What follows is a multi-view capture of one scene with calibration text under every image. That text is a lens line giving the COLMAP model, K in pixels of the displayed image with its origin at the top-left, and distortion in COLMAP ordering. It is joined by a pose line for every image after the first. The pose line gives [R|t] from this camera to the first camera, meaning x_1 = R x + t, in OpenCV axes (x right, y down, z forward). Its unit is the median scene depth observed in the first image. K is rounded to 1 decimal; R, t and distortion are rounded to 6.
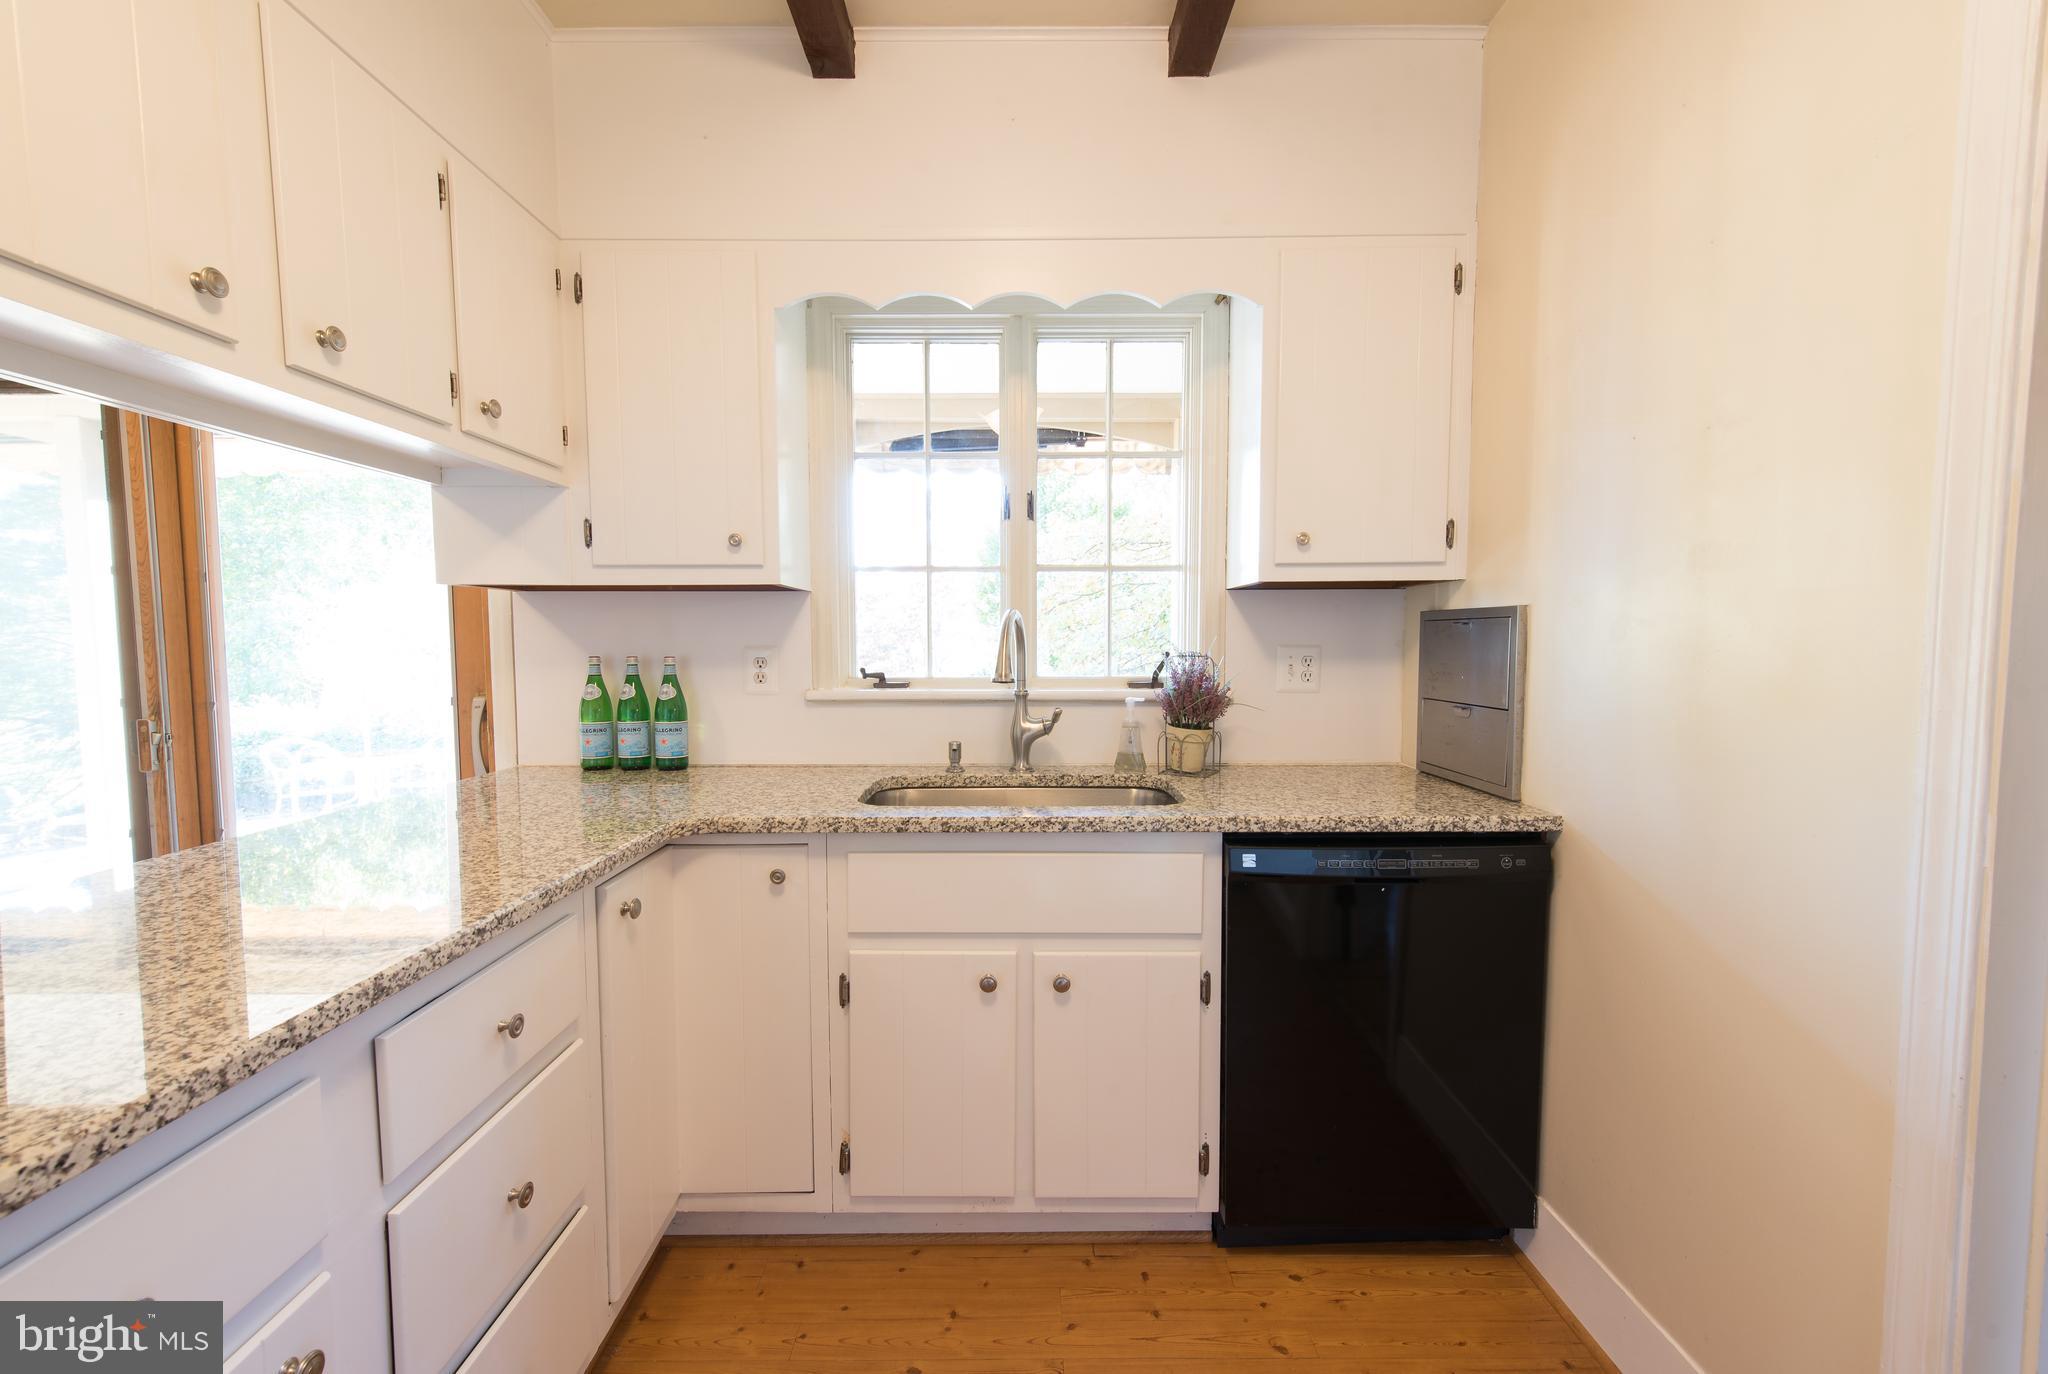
lens RADIAL K [[806.6, 0, 1024.0], [0, 806.6, 687.0], [0, 0, 1]] dist [0.001017, 0.000009]
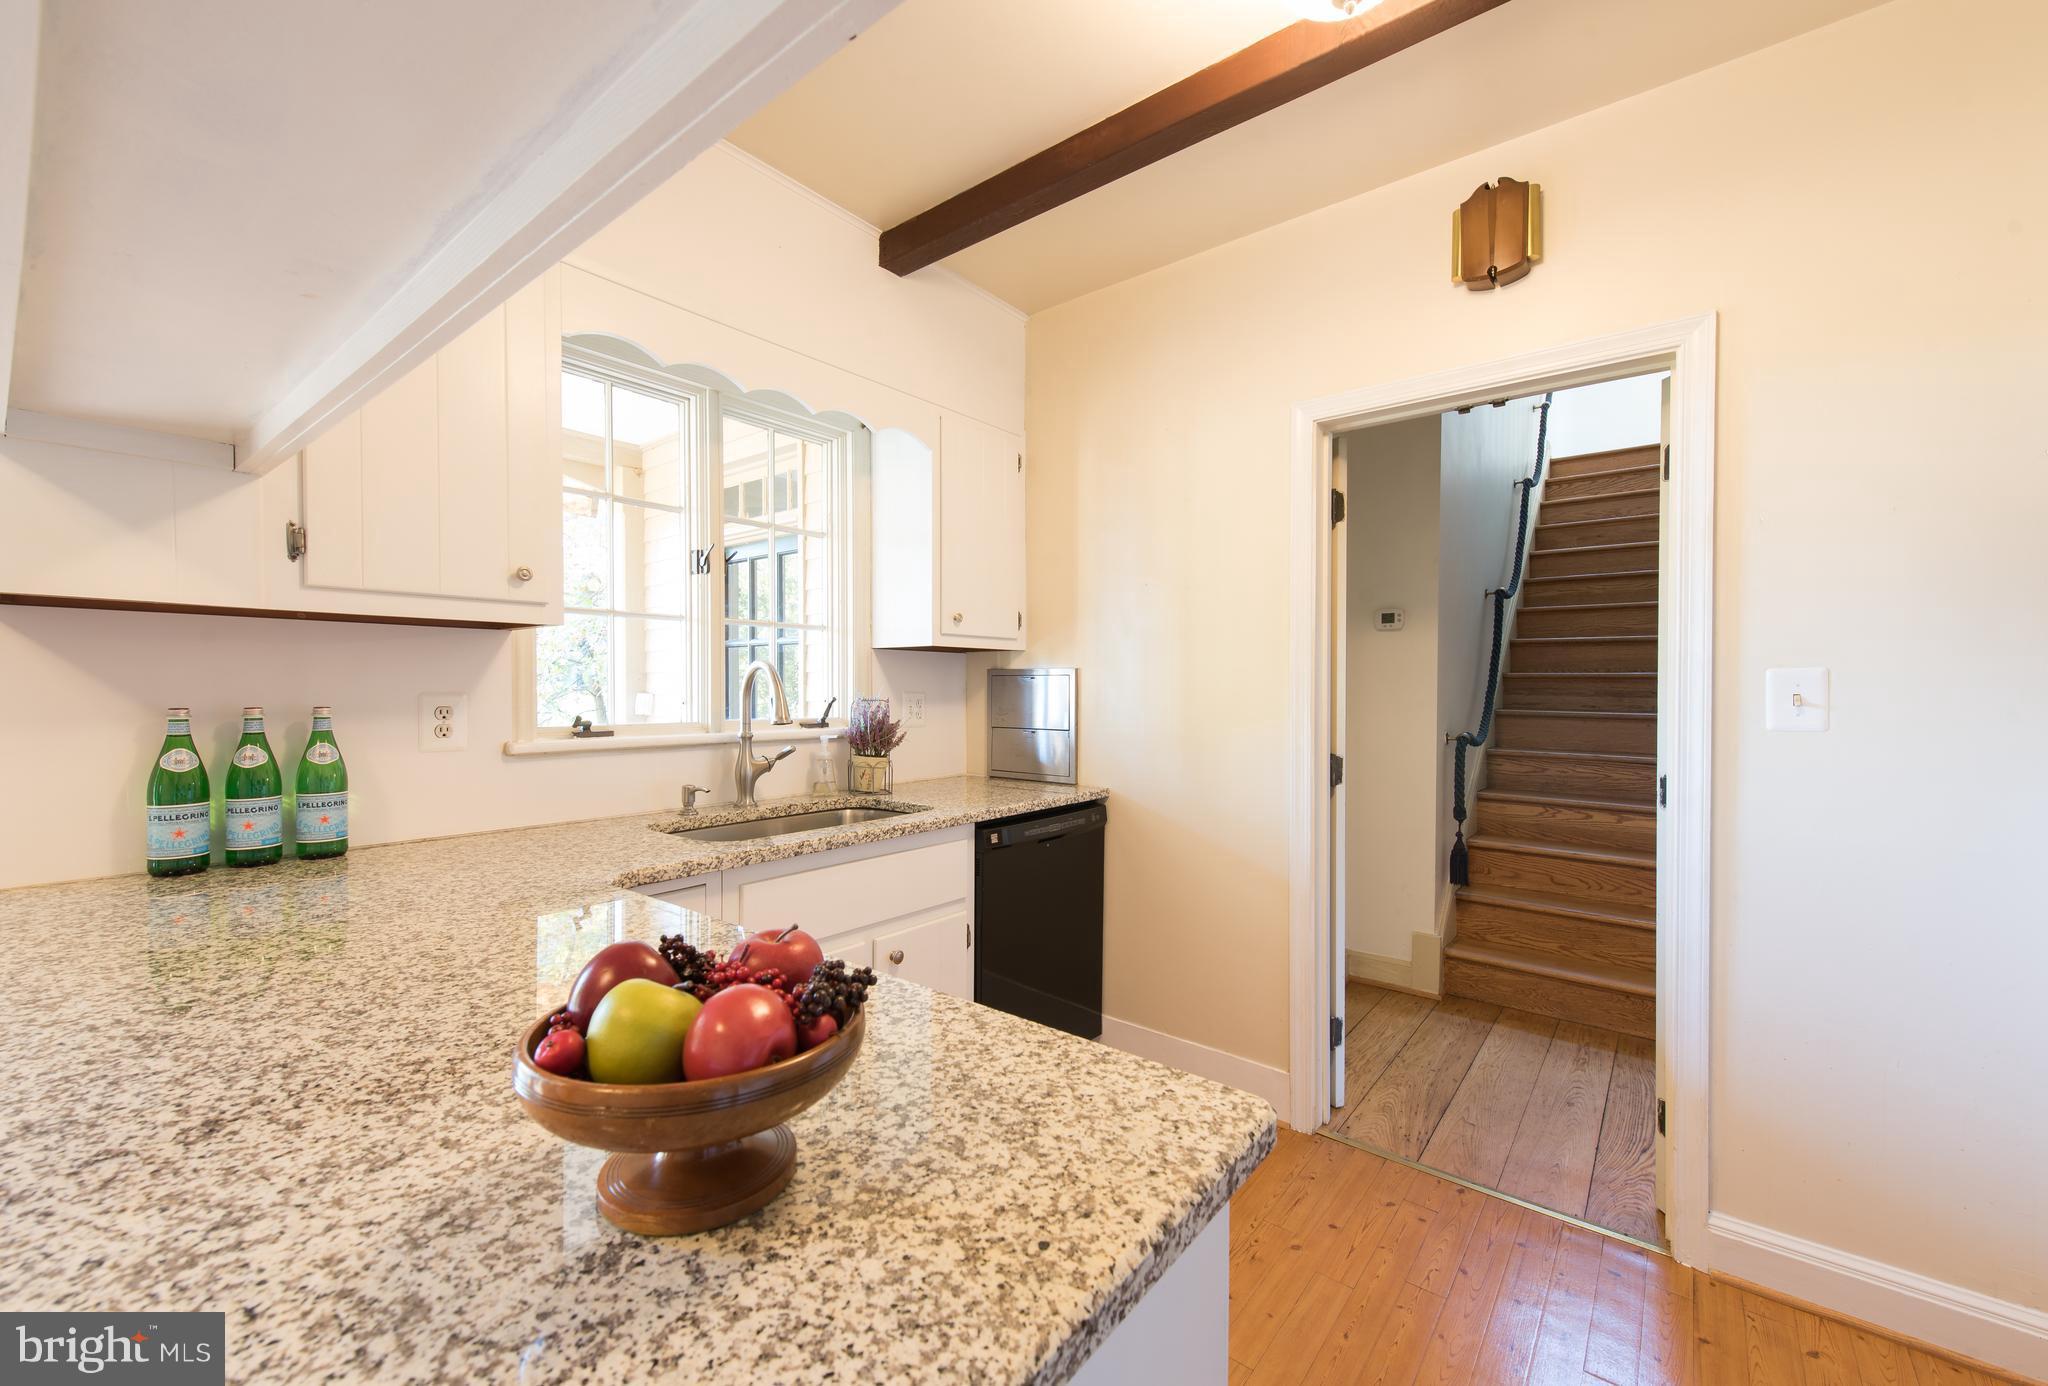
lens RADIAL K [[812.8, 0, 1022.5], [0, 812.8, 682.5], [0, 0, 1]] dist [0.000270, -0.000060]
pose [[0.628078, 0.009423, 0.778093, -0.622693], [0.039665, 0.998239, -0.044107, -0.000649], [-0.777138, 0.058566, 0.626599, 0.012445]]
